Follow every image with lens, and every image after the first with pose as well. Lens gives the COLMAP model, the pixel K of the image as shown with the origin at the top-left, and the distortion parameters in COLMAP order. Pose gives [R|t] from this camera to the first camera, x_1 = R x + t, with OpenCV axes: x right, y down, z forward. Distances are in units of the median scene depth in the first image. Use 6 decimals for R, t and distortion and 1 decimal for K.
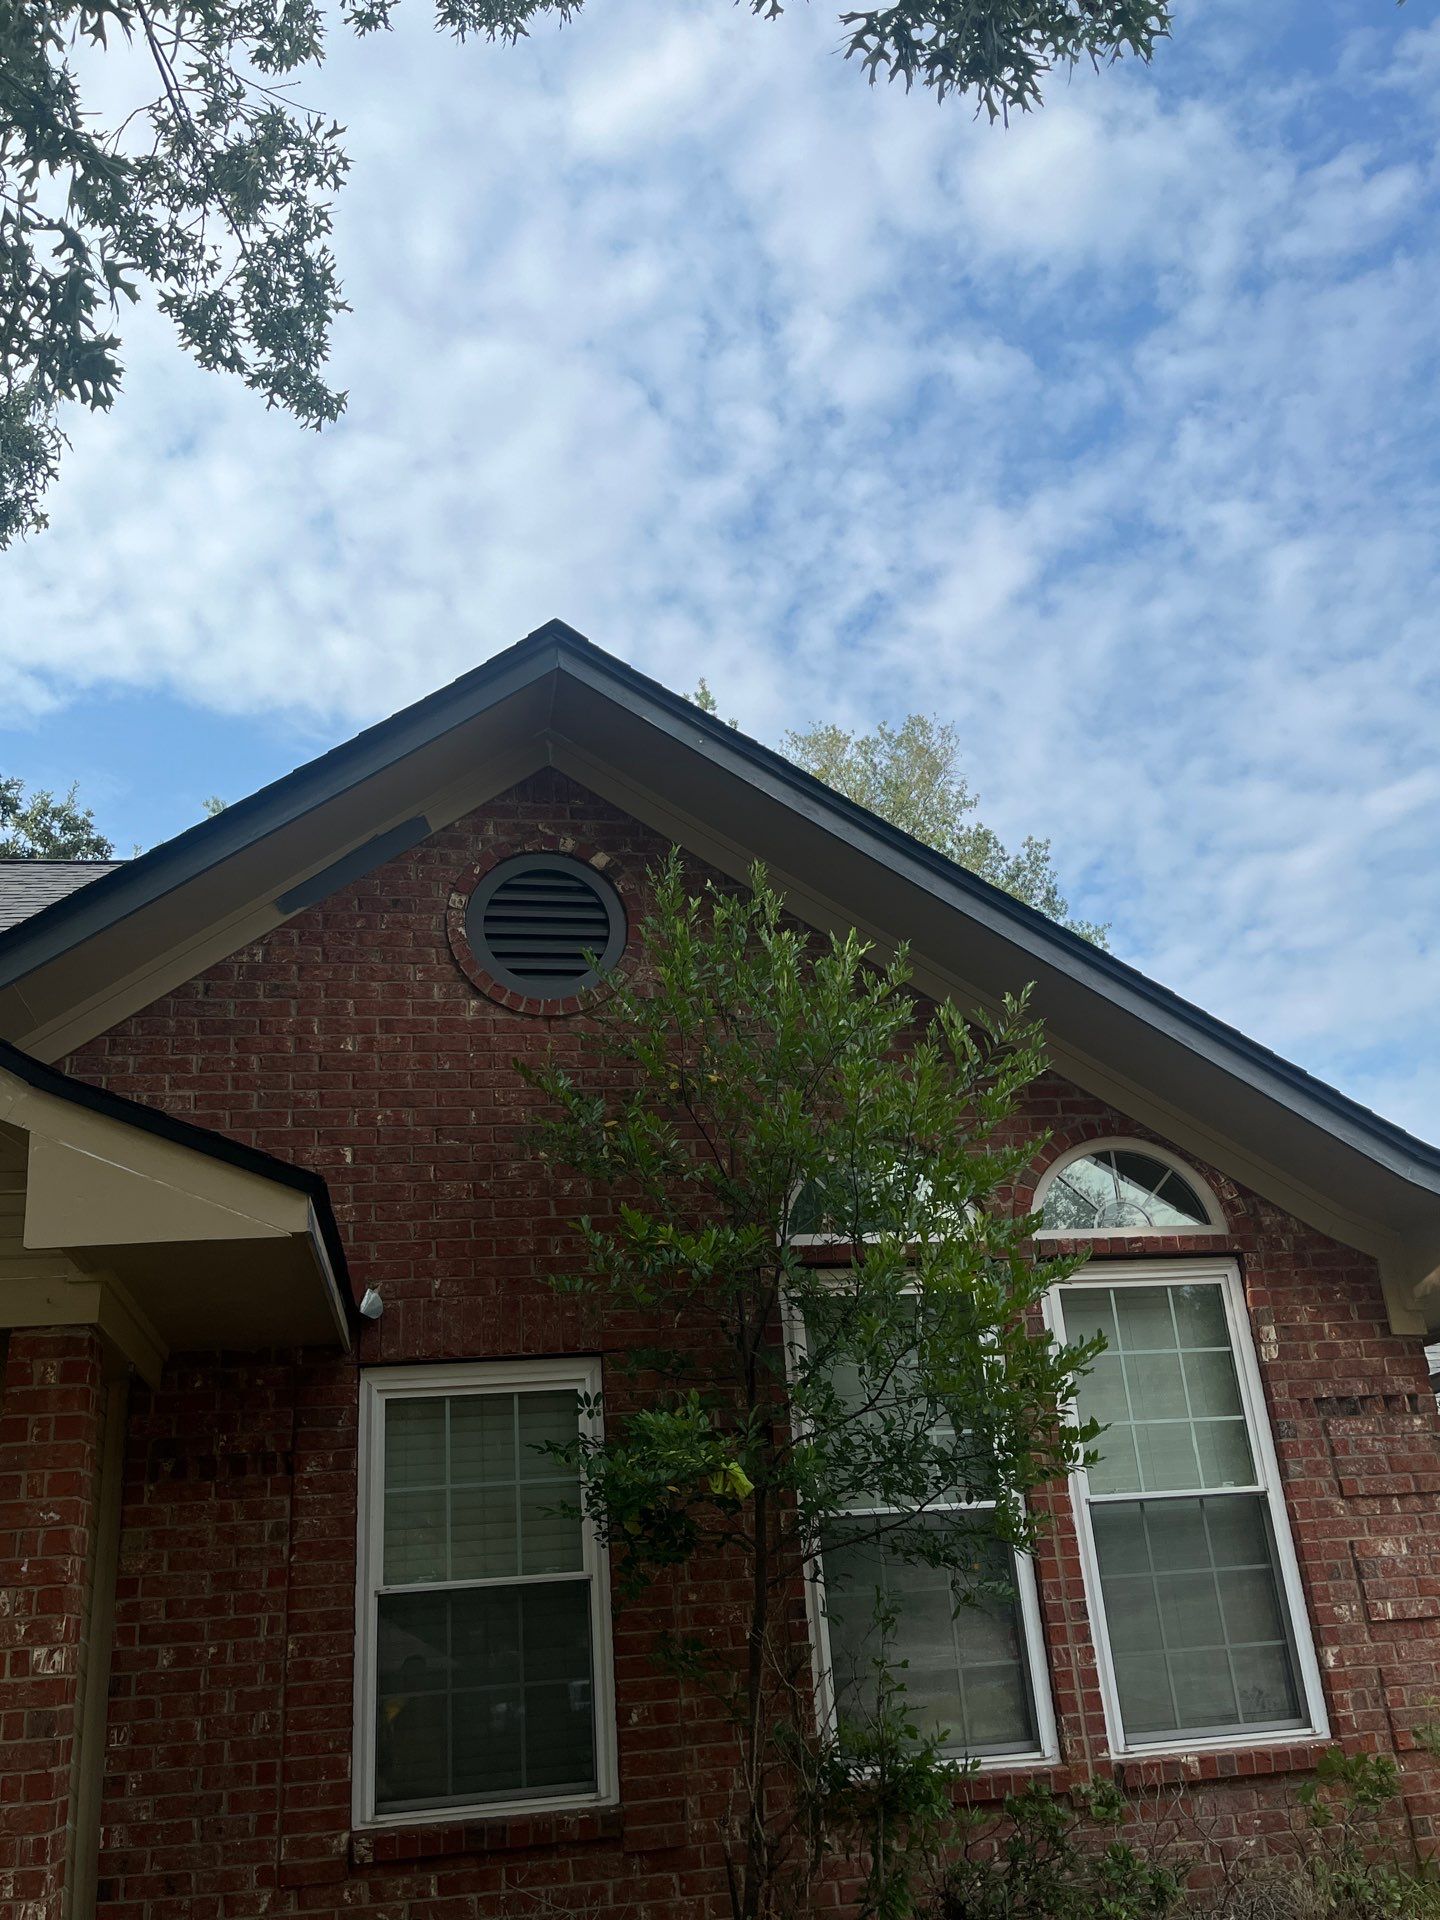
lens RADIAL K [[1605.5, 0, 720.1], [0, 1605.5, 957.8], [0, 0, 1]] dist [0.032522, -0.020191]
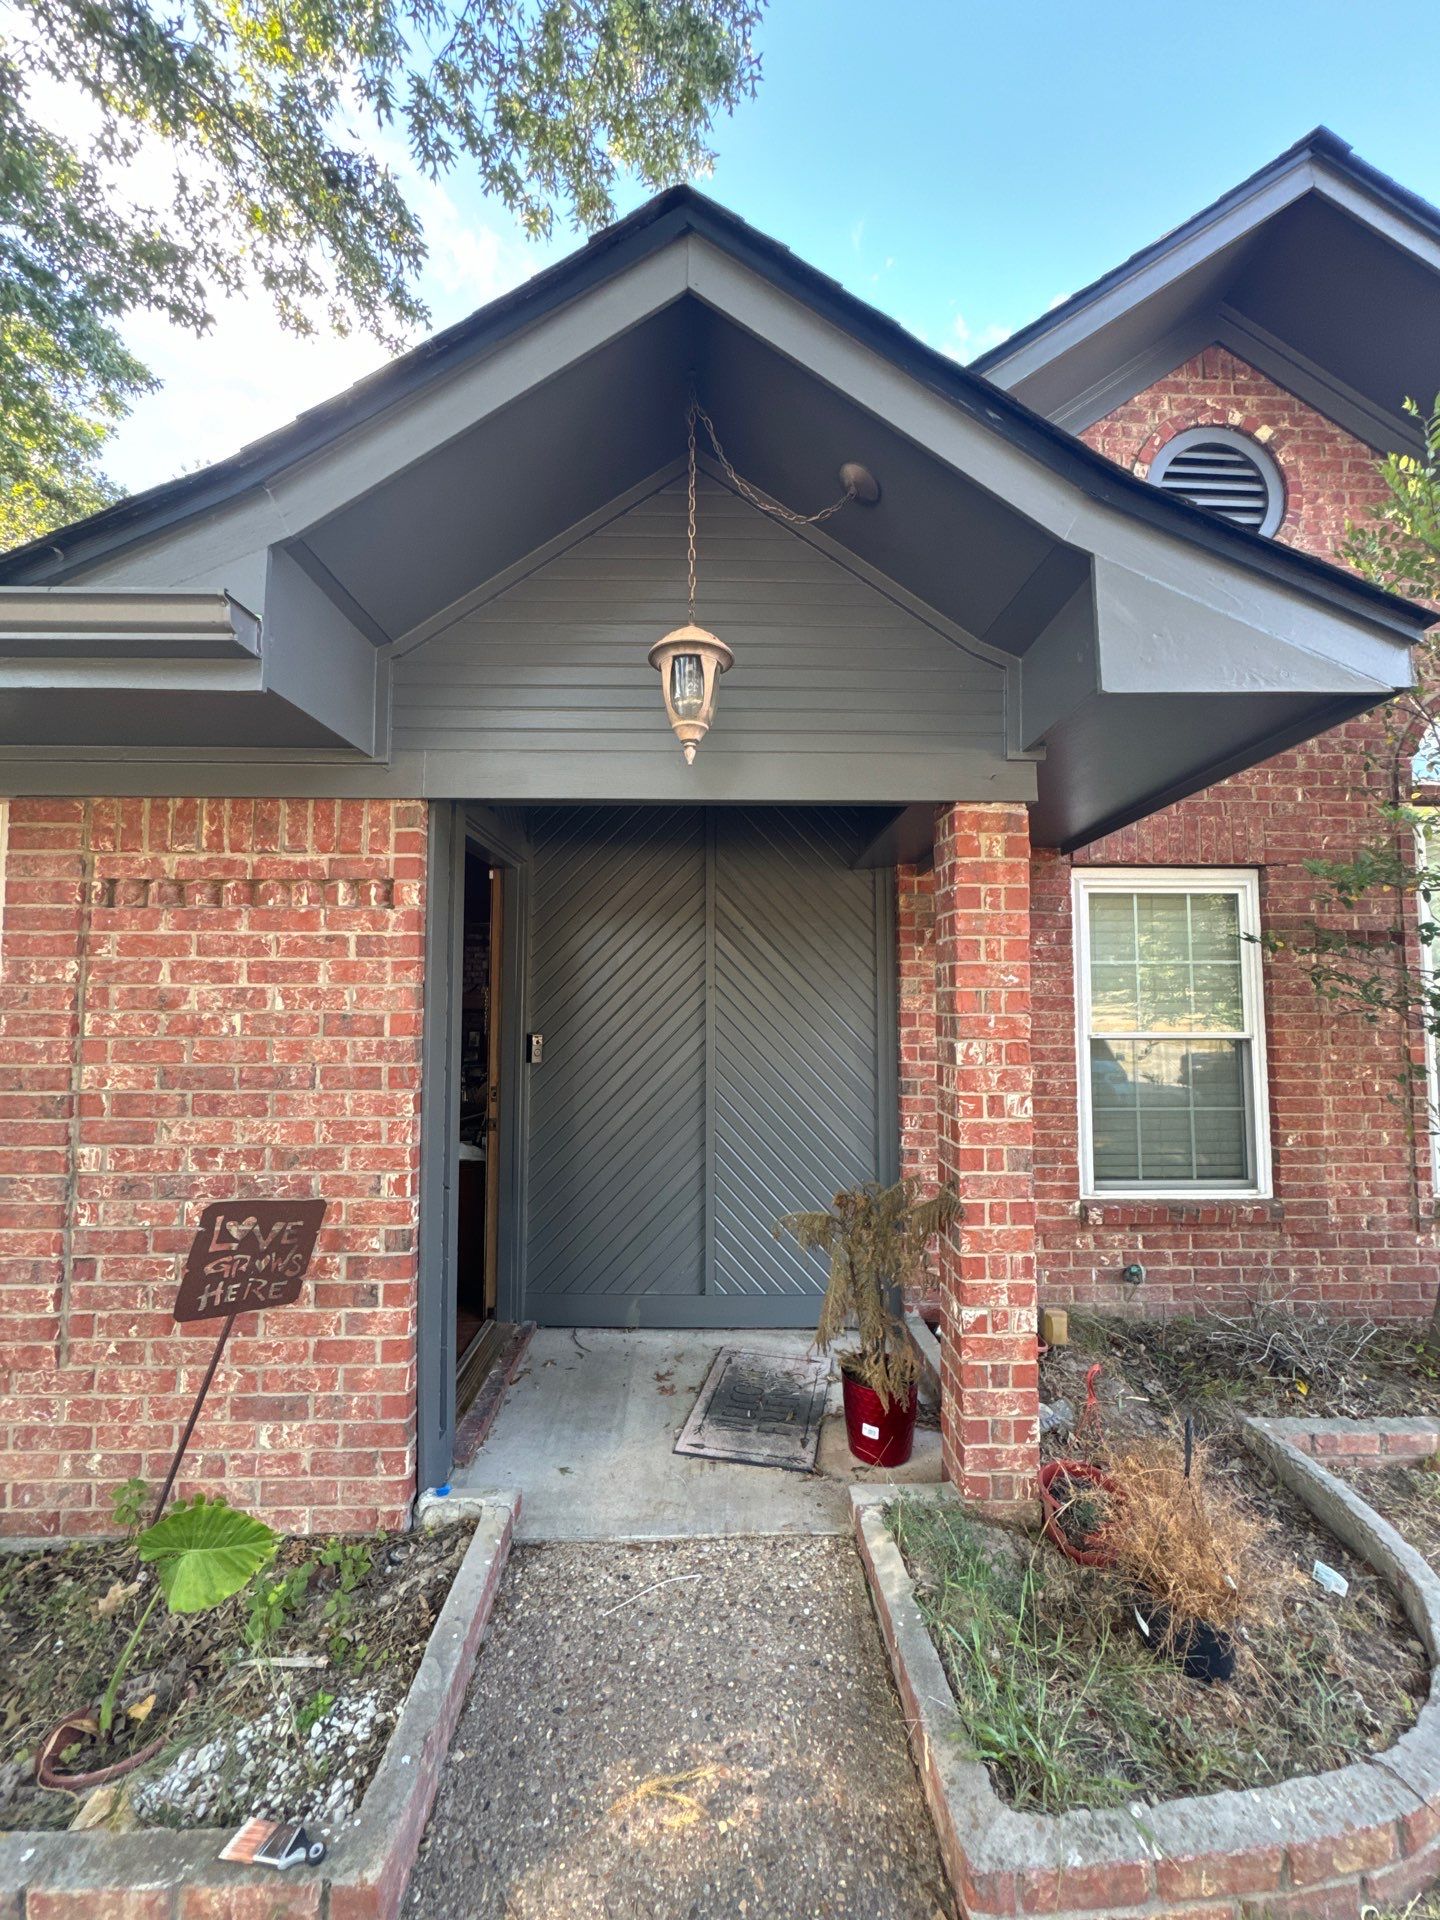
lens RADIAL K [[762.3, 0, 723.5], [0, 762.3, 959.6], [0, 0, 1]] dist [-0.004088, -0.000915]
pose [[0.985409, 0.065128, -0.157249, -0.418788], [-0.008780, 0.942114, 0.335177, 0.135892], [0.169976, -0.328906, 0.928940, 0.412078]]
